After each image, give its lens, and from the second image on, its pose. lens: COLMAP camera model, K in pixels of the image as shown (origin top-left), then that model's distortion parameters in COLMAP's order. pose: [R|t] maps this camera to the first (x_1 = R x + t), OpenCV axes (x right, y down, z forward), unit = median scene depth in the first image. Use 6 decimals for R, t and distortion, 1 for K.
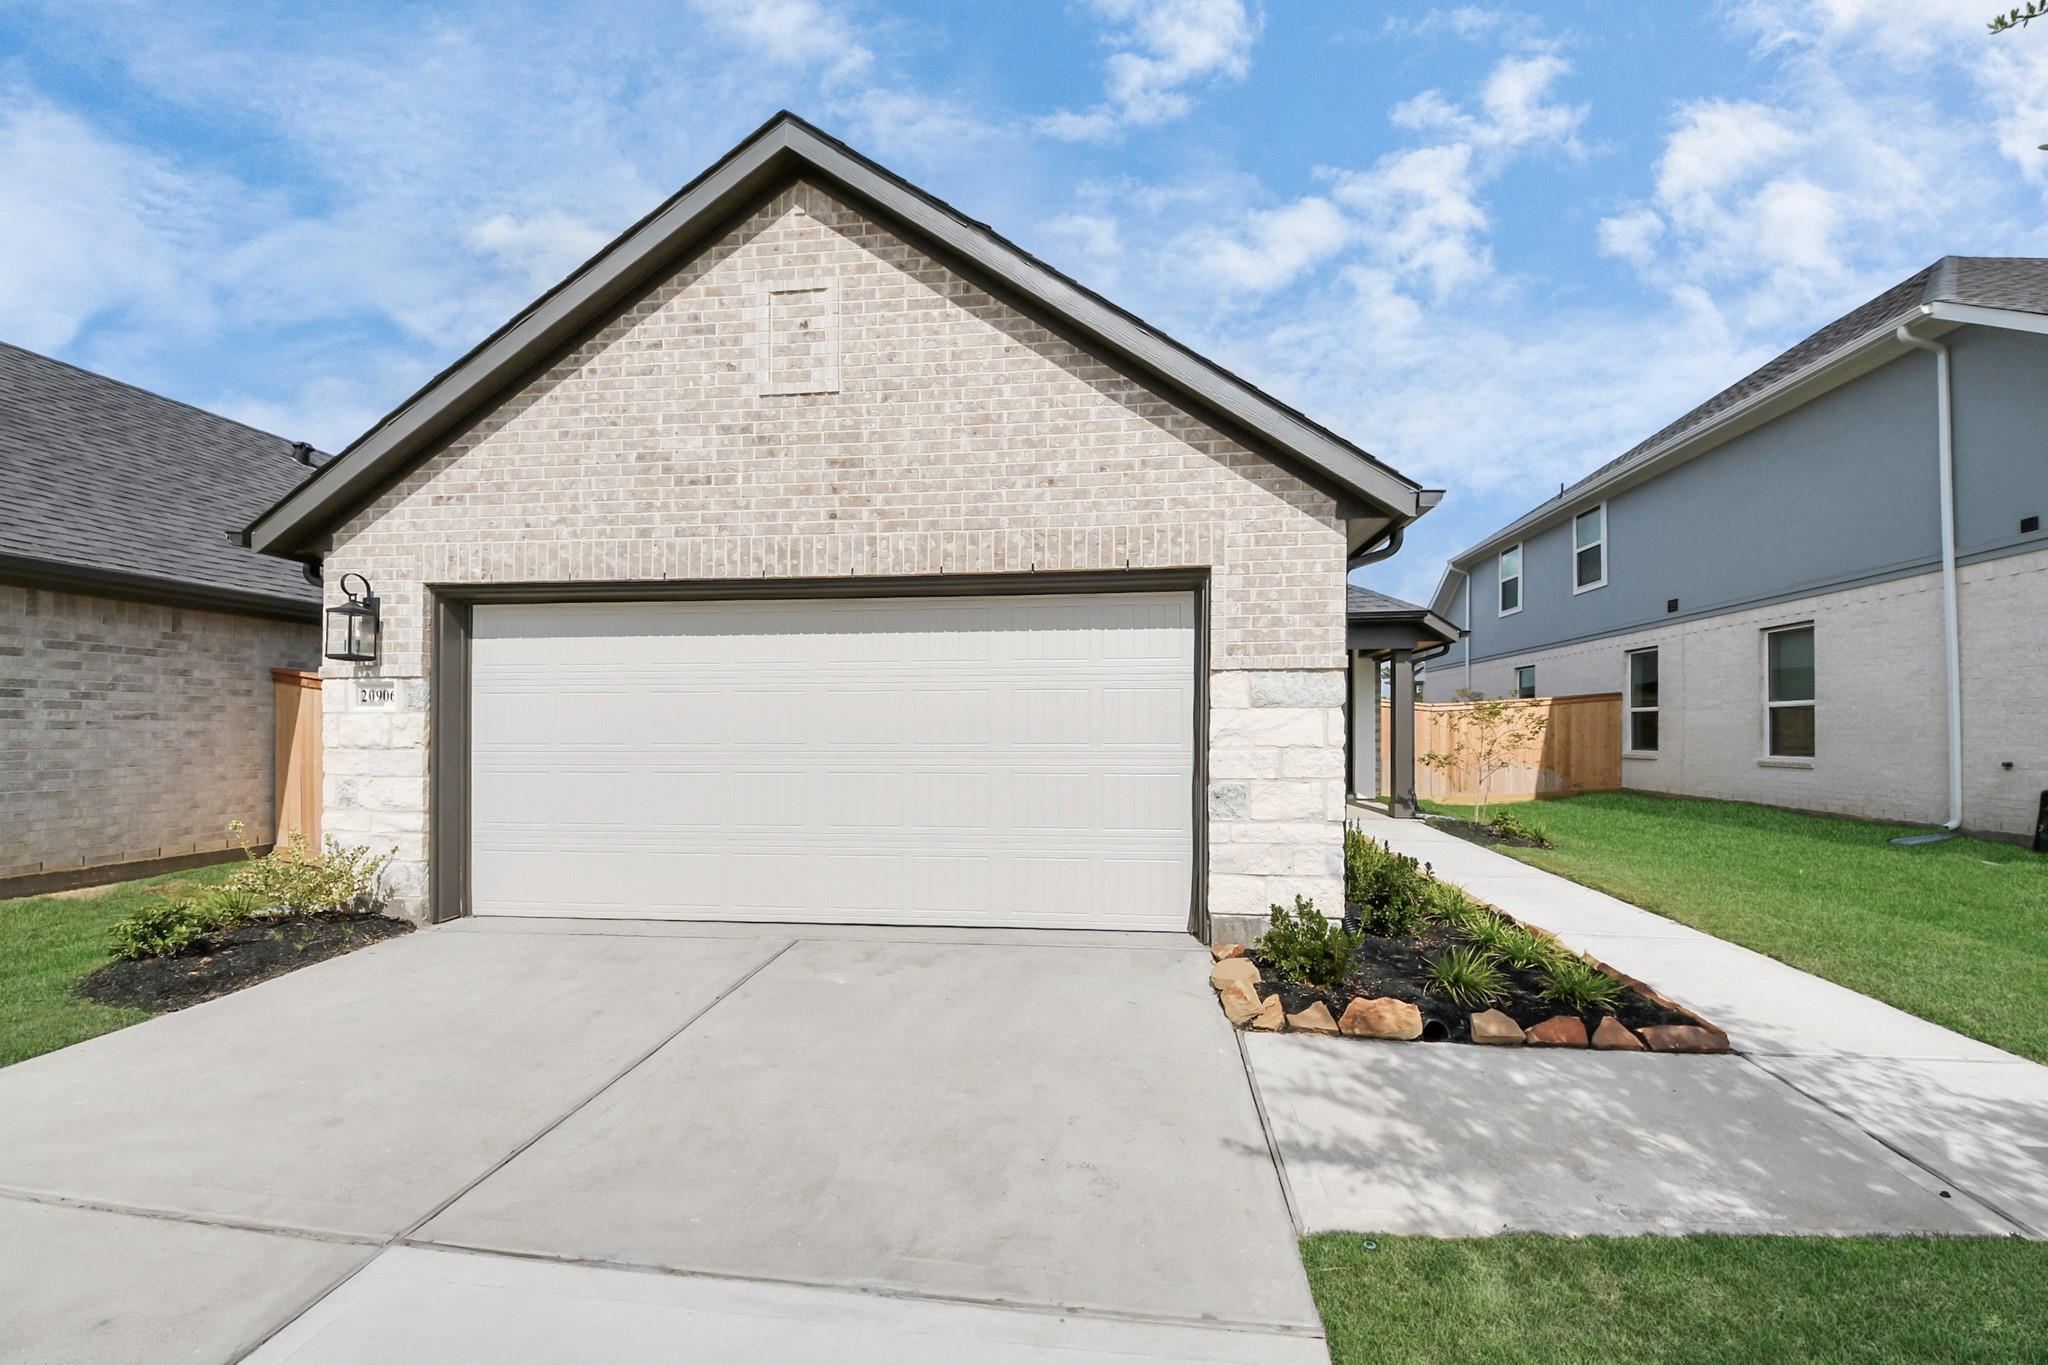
lens RADIAL K [[794.3, 0, 1020.5], [0, 794.3, 735.8], [0, 0, 1]] dist [0.024308, -0.021646]
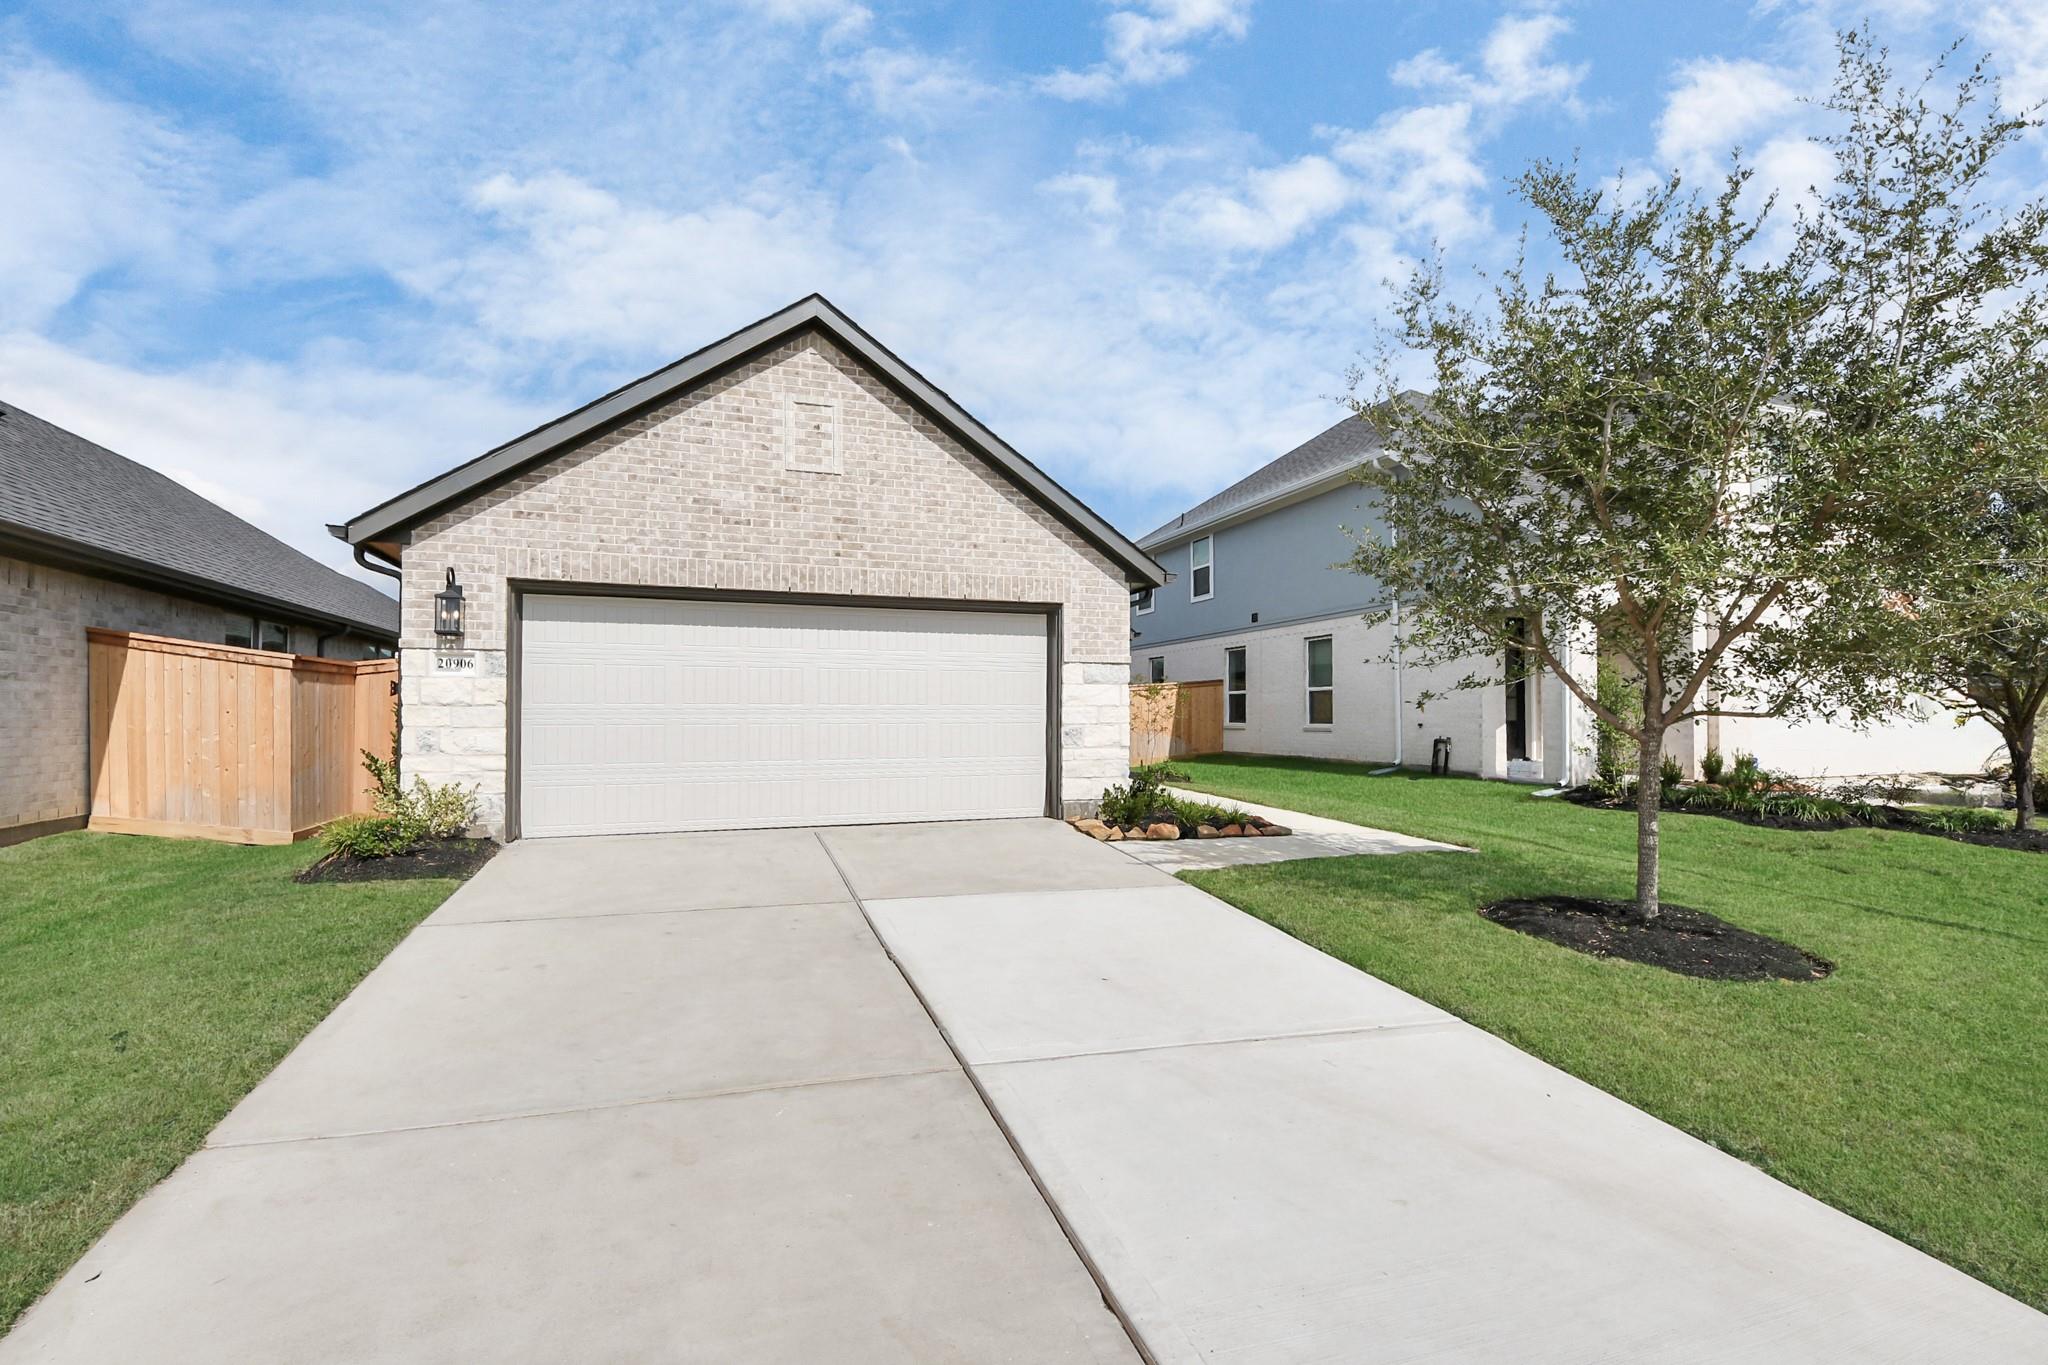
lens RADIAL K [[924.2, 0, 1022.2], [0, 924.2, 709.4], [0, 0, 1]] dist [0.010858, -0.020745]
pose [[0.900349, 0.004074, 0.435149, -0.680203], [0.001442, 0.999923, -0.012345, 0.043887], [-0.435166, 0.011743, 0.900274, -0.742240]]
